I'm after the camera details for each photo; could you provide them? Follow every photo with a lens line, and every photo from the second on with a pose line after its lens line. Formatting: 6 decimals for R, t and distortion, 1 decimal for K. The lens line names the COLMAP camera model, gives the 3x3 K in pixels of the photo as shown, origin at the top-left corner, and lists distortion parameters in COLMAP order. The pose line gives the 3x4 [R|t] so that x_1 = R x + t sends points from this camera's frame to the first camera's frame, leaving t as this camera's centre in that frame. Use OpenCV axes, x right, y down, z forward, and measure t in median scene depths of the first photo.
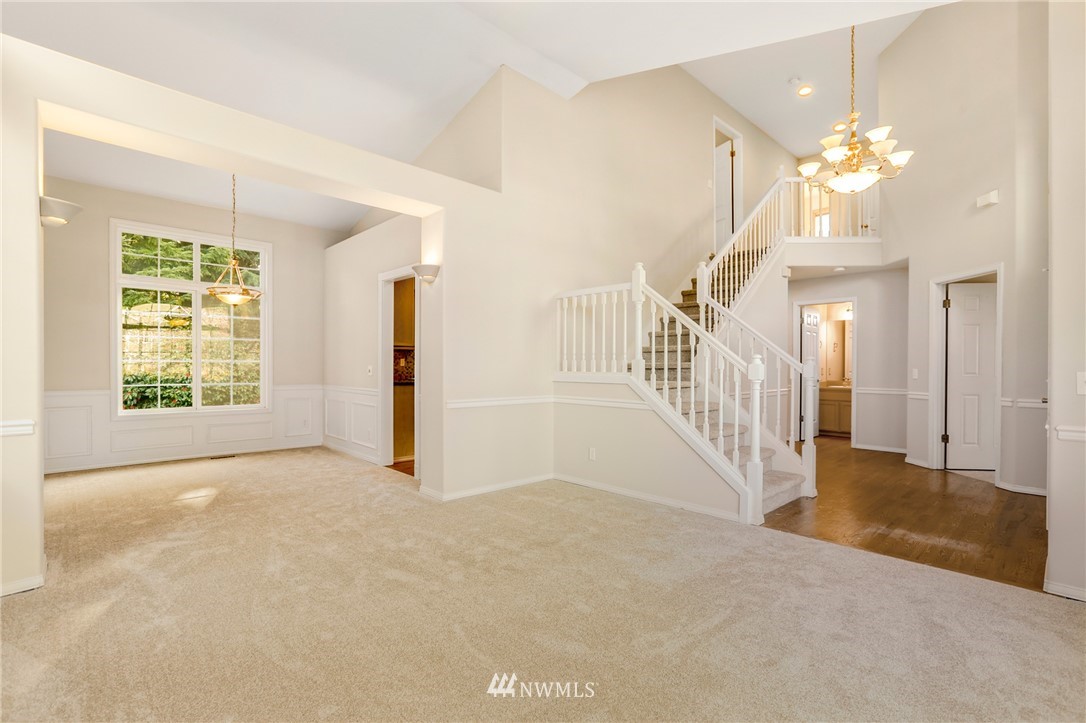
lens RADIAL K [[516.1, 0, 554.1], [0, 516.1, 370.5], [0, 0, 1]] dist [-0.011588, 0.003344]
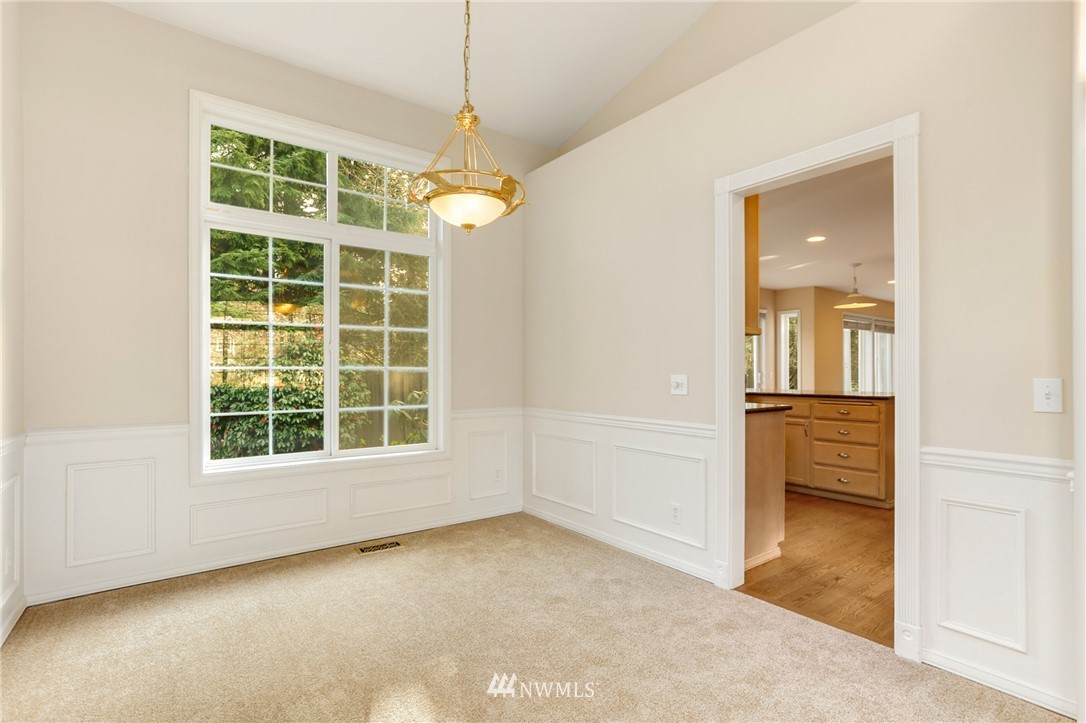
lens RADIAL K [[516.1, 0, 535.0], [0, 516.1, 366.1], [0, 0, 1]] dist [-0.011588, 0.003344]
pose [[0.992623, -0.006039, -0.121095, -0.398879], [0.003561, 0.999780, -0.020662, -0.007525], [0.121193, 0.020079, 0.992426, 0.460521]]
